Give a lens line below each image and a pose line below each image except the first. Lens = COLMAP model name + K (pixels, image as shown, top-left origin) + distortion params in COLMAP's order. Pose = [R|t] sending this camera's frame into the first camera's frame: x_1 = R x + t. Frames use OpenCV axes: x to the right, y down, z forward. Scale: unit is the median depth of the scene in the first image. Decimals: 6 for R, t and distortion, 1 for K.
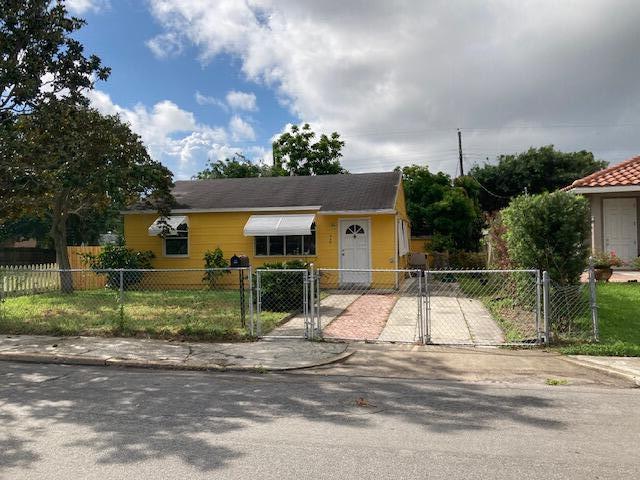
lens RADIAL K [[525.7, 0, 321.3], [0, 525.7, 236.5], [0, 0, 1]] dist [0.100051, 0.000066]
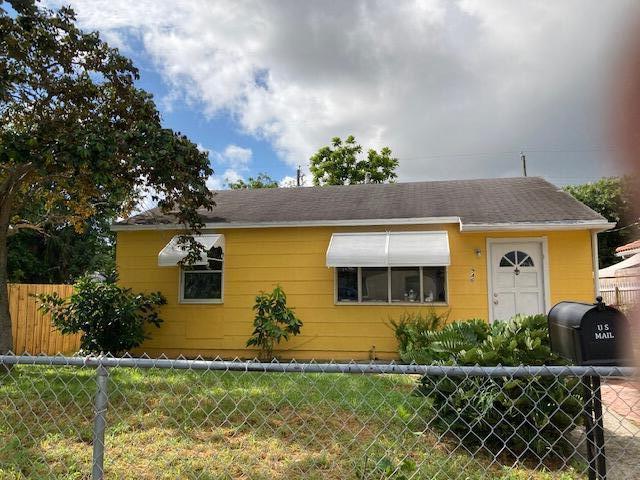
lens RADIAL K [[525.7, 0, 318.0], [0, 525.7, 243.0], [0, 0, 1]] dist [0.100051, 0.000066]
pose [[0.999874, 0.012718, 0.009529, -0.153366], [-0.011946, 0.996948, -0.077155, 0.016130], [-0.010481, 0.077031, 0.996974, 0.409152]]
